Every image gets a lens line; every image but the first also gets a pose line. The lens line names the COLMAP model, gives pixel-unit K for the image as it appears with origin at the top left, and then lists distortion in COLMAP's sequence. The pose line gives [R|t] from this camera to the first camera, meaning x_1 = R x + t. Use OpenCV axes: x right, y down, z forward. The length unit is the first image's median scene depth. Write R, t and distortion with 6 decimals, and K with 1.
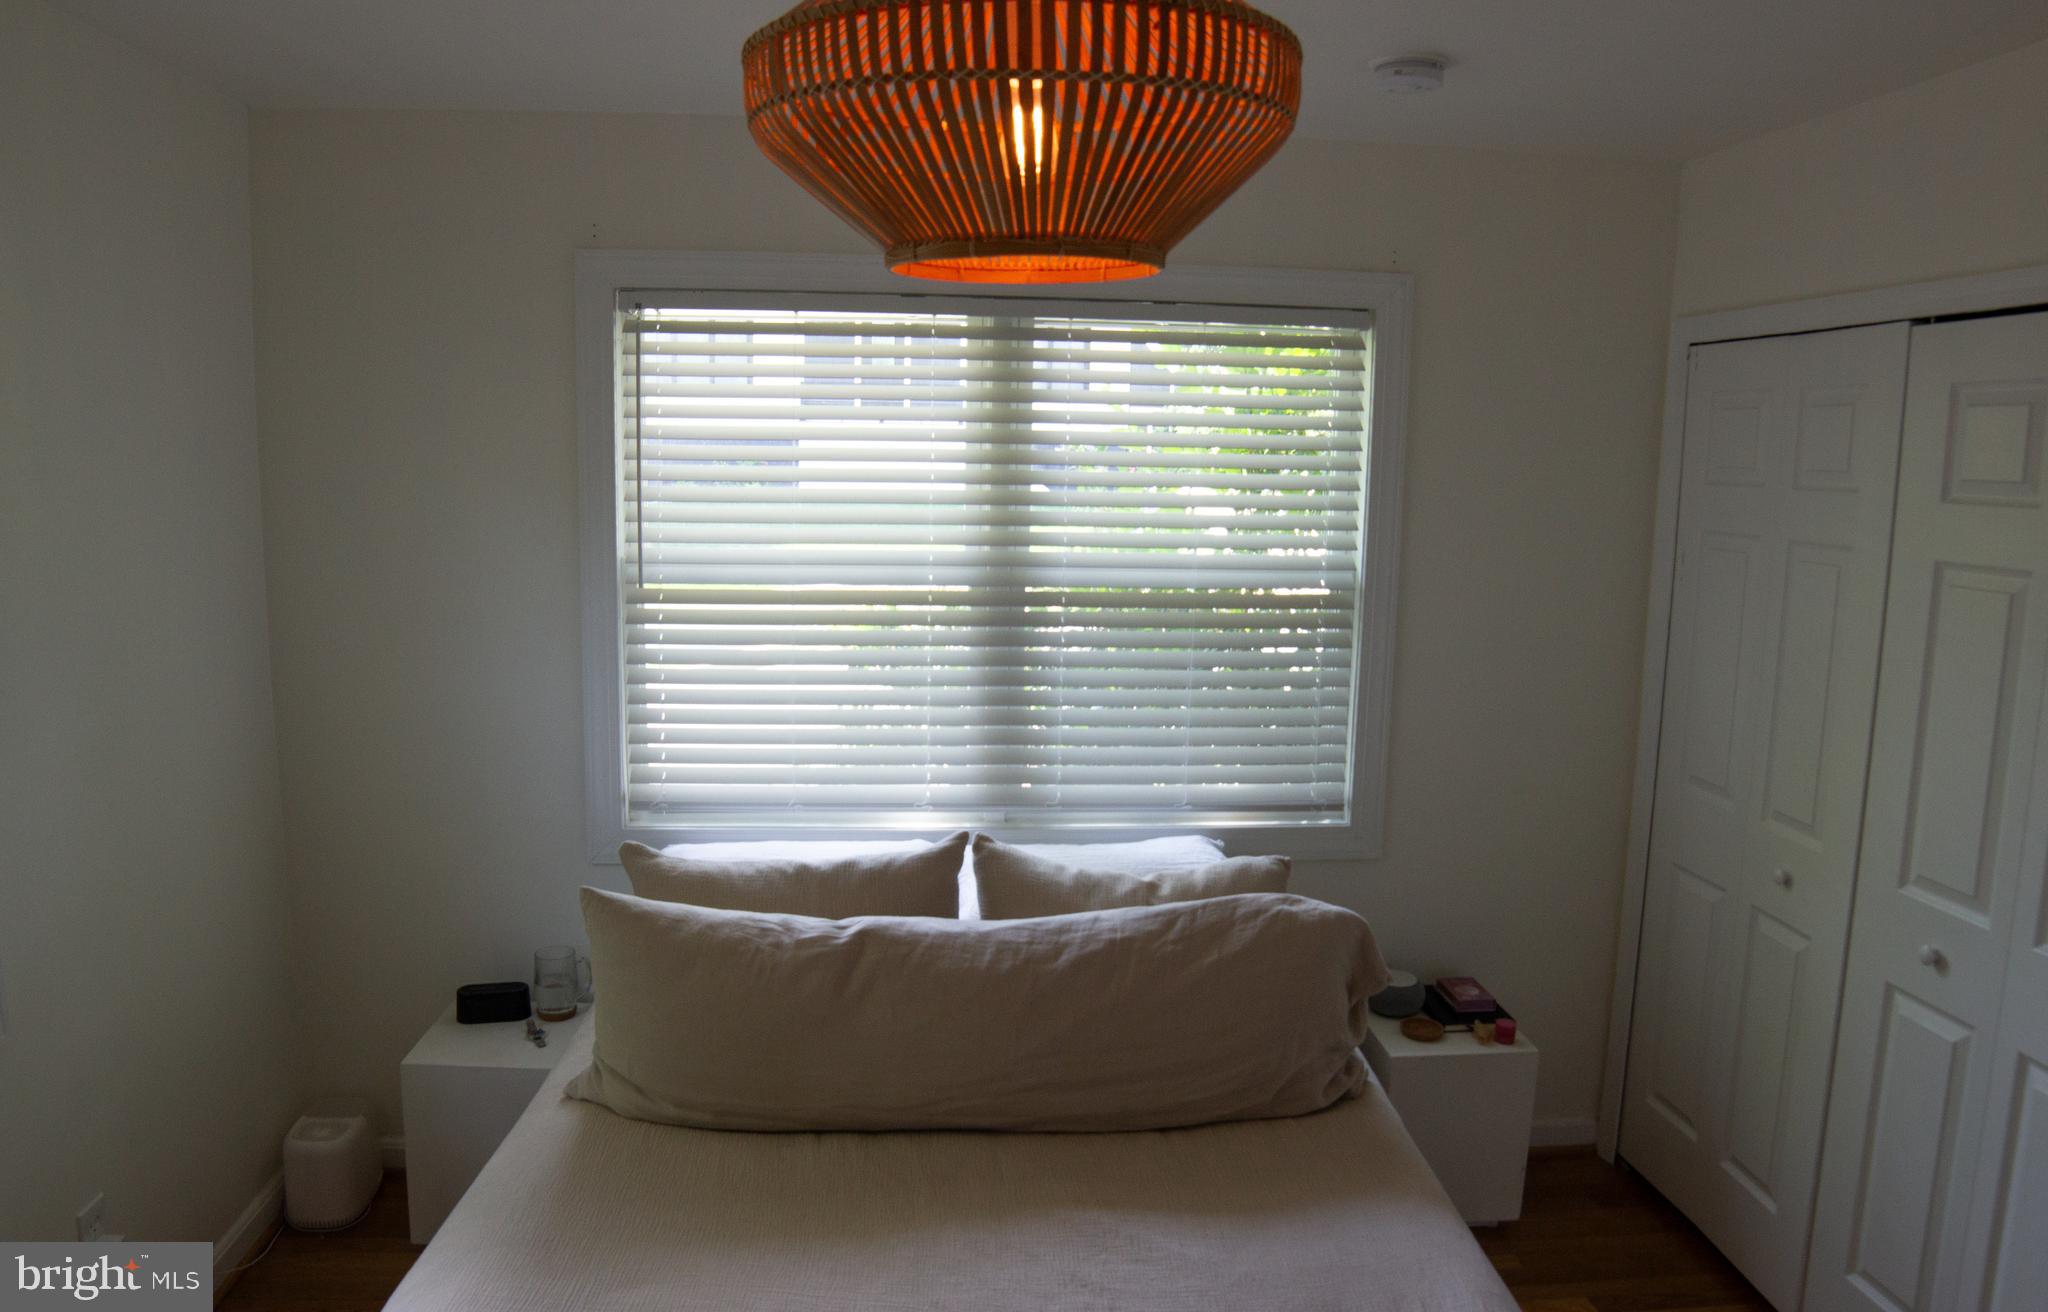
lens RADIAL K [[1438.1, 0, 1025.0], [0, 1438.1, 748.9], [0, 0, 1]] dist [-0.105338, -0.000853]
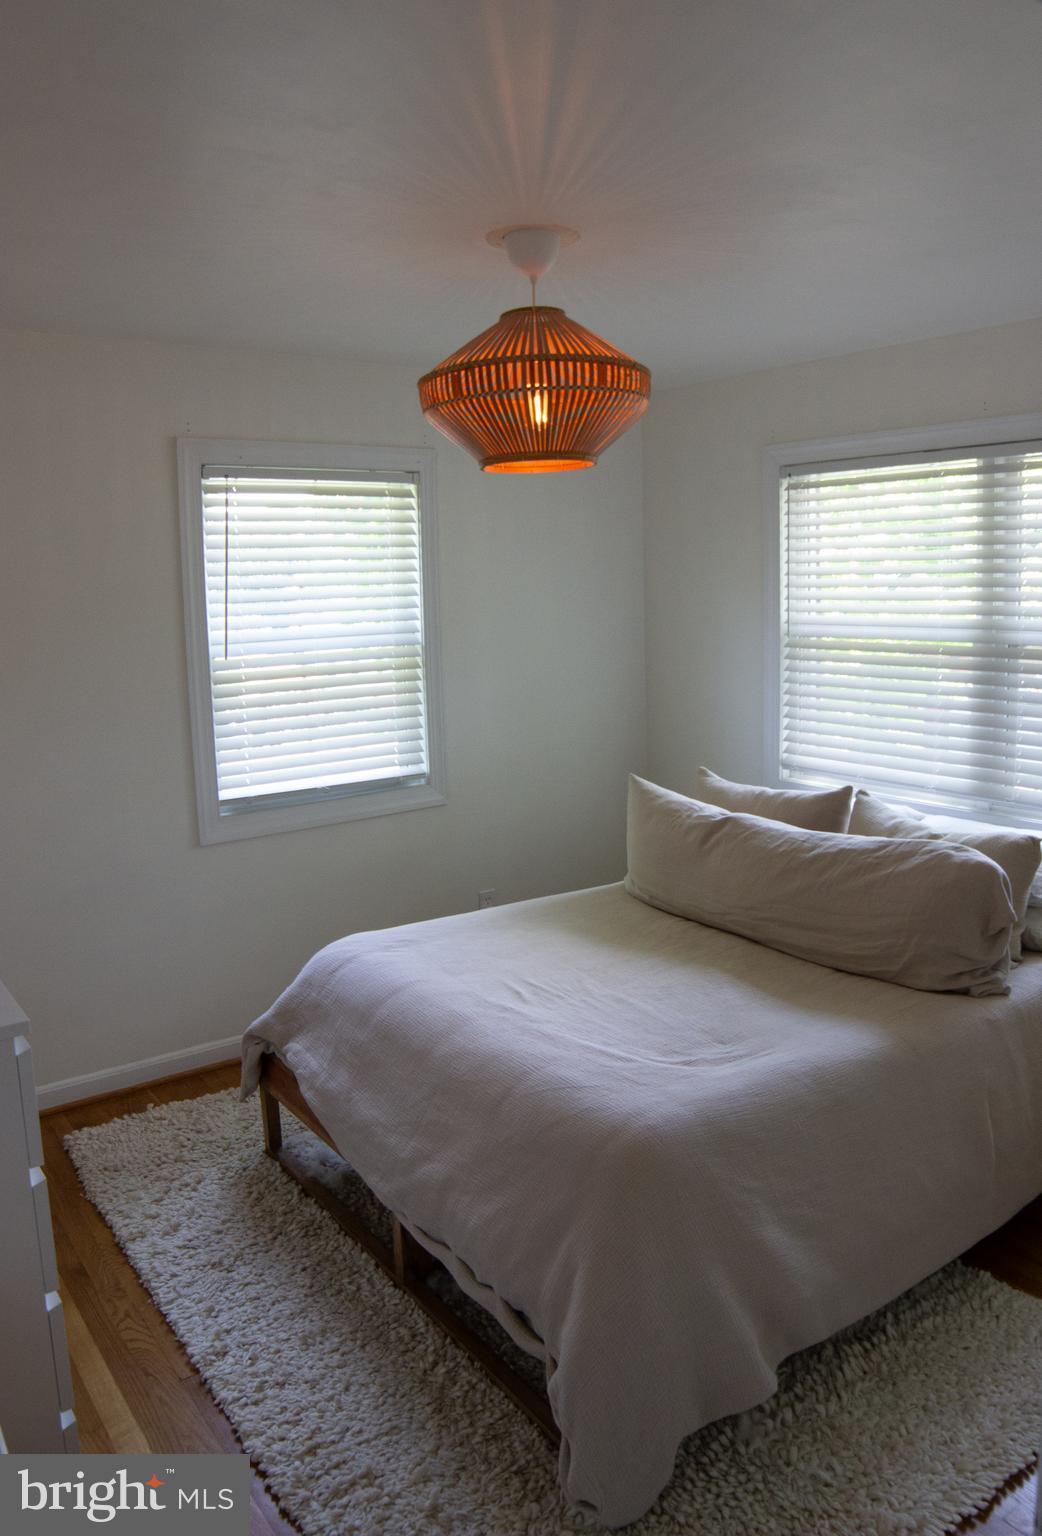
lens RADIAL K [[1117.0, 0, 521.0], [0, 1117.0, 768.0], [0, 0, 1]] dist [-0.004852, -0.002551]
pose [[0.531366, 0.115392, -0.839247, 0.806456], [-0.150755, 0.987747, 0.040360, 0.042581], [0.833621, 0.105074, 0.542251, 0.010079]]
